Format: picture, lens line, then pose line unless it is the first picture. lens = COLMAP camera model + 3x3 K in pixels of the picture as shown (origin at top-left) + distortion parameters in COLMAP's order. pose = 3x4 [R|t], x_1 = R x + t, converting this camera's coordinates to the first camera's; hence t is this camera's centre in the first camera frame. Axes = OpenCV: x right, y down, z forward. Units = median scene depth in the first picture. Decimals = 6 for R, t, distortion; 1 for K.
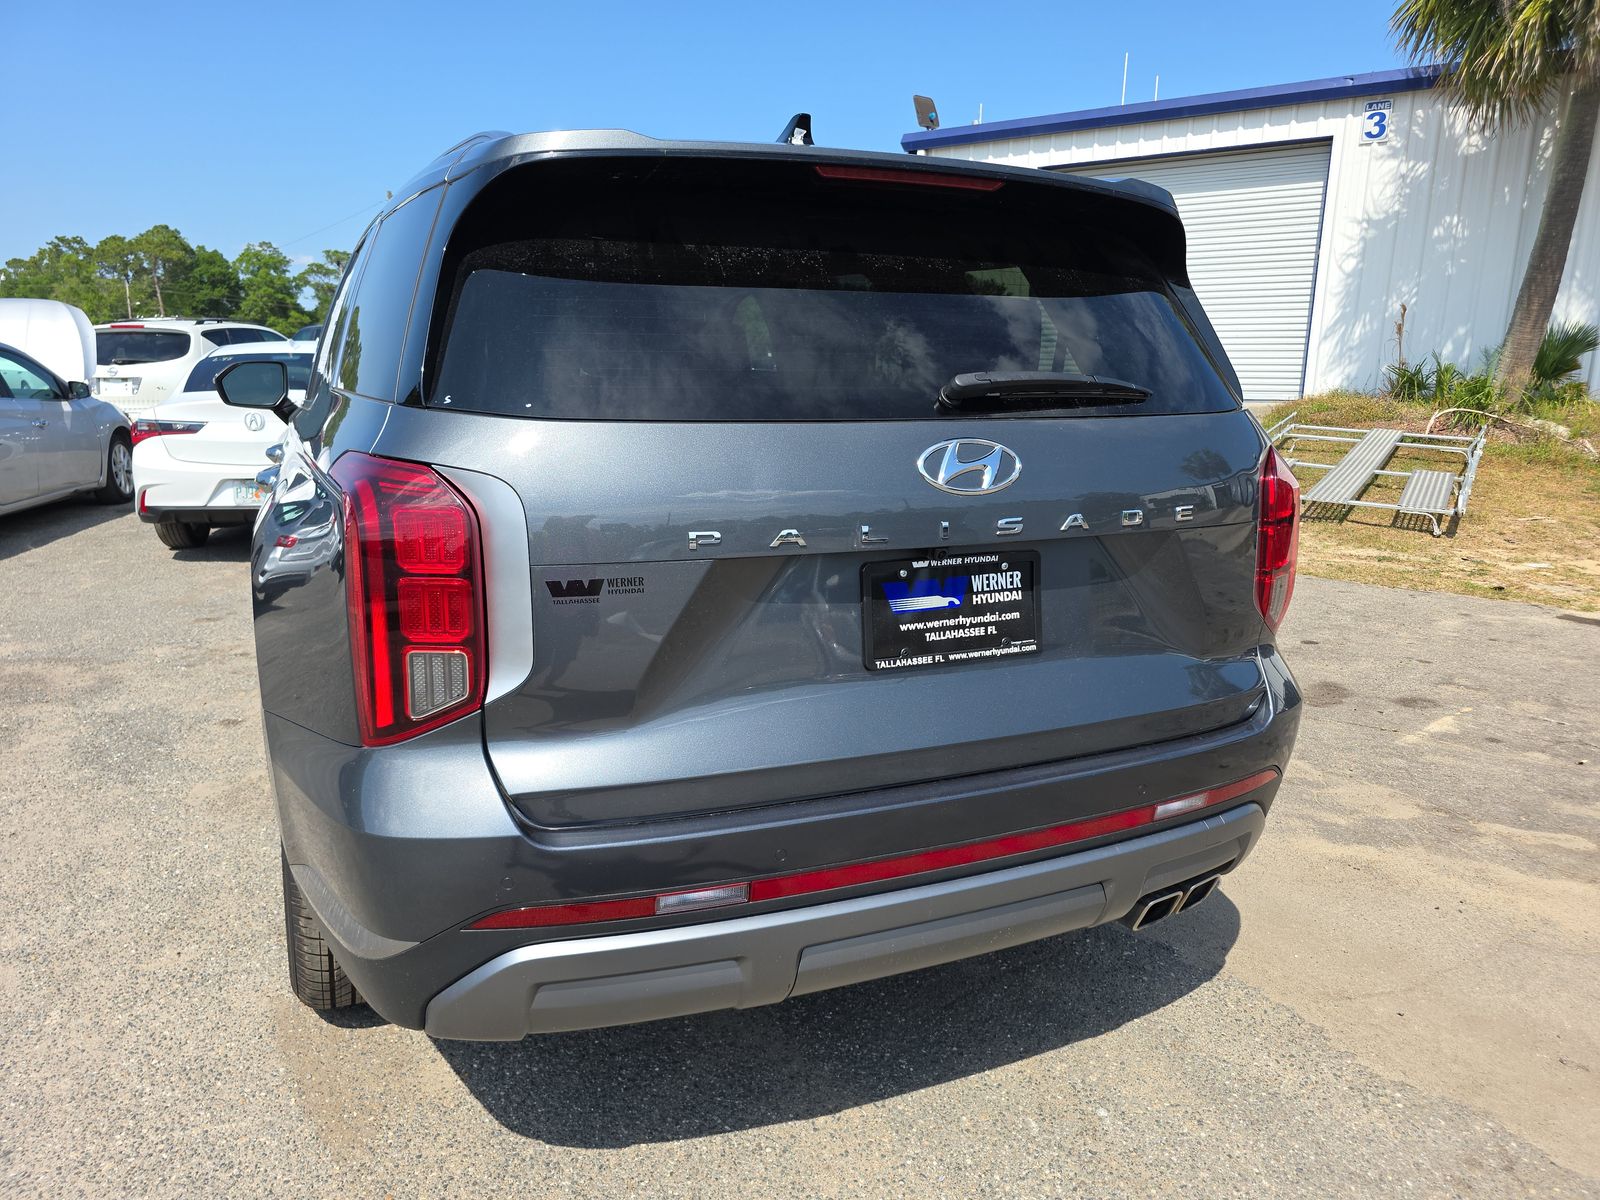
lens RADIAL K [[1085.1, 0, 793.4], [0, 1085.1, 630.3], [0, 0, 1]] dist [0.044470, -0.043402]
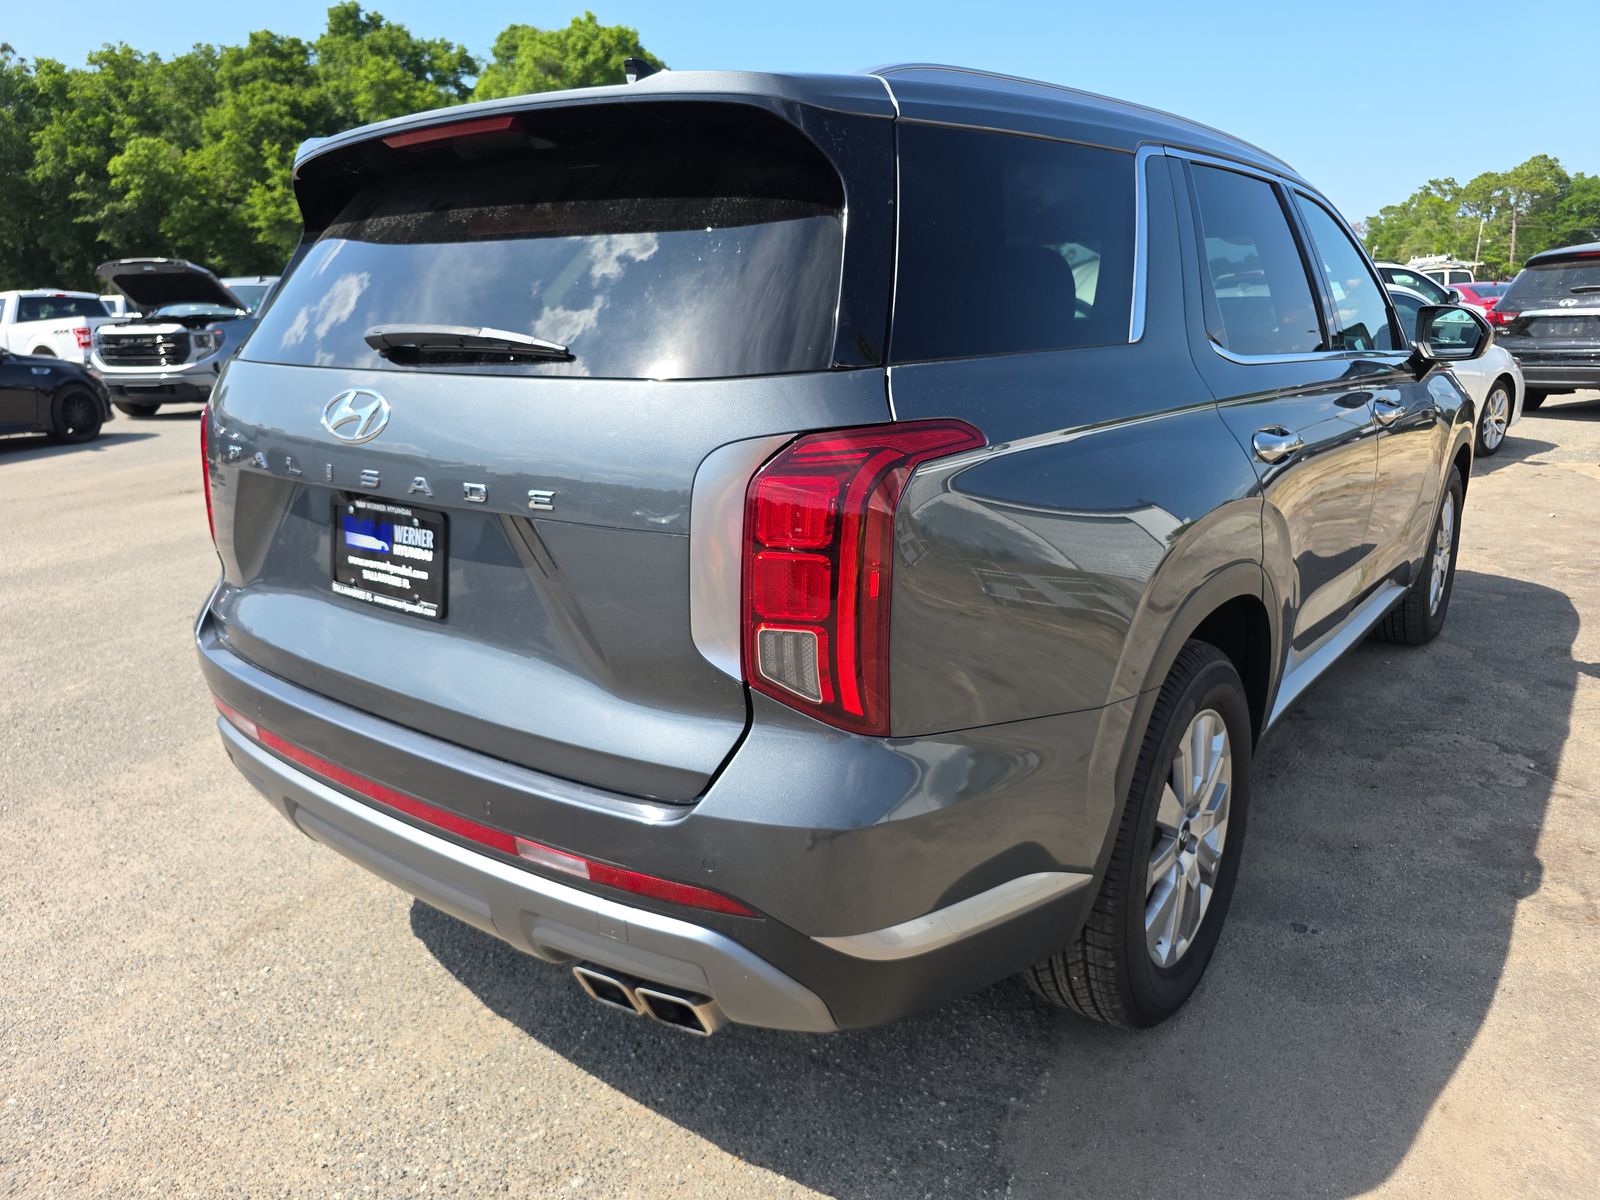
lens RADIAL K [[1087.1, 0, 791.2], [0, 1087.1, 597.6], [0, 0, 1]] dist [0.044657, -0.046788]
pose [[0.468979, 0.209726, -0.857947, 1.053973], [-0.189469, 0.972672, 0.134201, -0.164619], [0.862647, 0.099617, 0.495900, 0.701665]]
